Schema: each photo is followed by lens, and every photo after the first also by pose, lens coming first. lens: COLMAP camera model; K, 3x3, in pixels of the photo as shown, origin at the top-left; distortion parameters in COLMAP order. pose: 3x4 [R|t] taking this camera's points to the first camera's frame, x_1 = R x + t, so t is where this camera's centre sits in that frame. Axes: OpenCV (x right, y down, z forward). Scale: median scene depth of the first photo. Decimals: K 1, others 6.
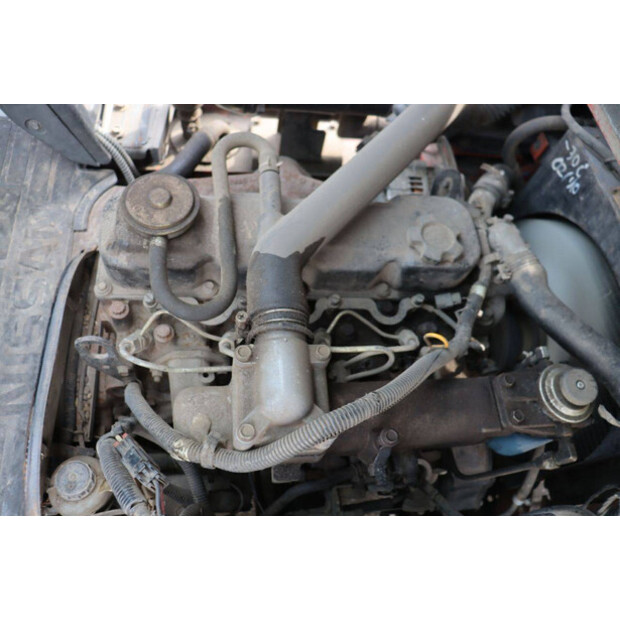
lens RADIAL K [[503.7, 0, 309.1], [0, 503.7, 309.2], [0, 0, 1]] dist [-0.073069, 0.001756]
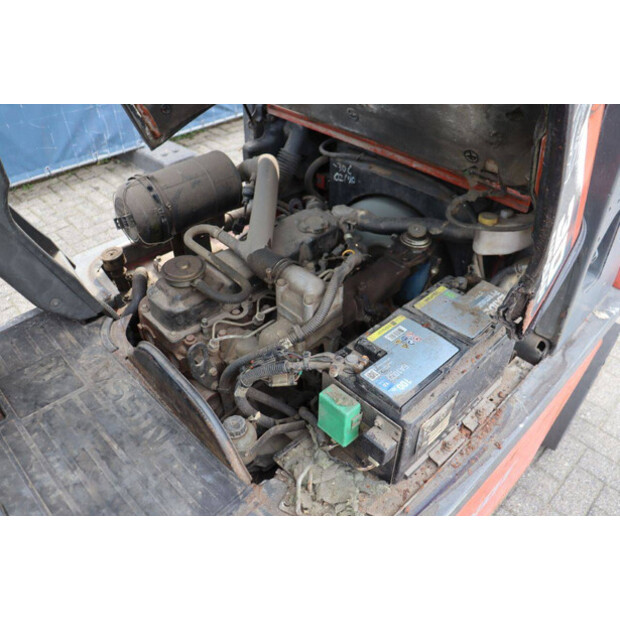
lens RADIAL K [[503.7, 0, 310.6], [0, 503.7, 310.0], [0, 0, 1]] dist [-0.073069, 0.001756]
pose [[0.772901, -0.521981, 0.360776, -0.509168], [0.607919, 0.772074, -0.185303, 0.383471], [-0.181821, 0.362544, 0.914059, -0.492422]]
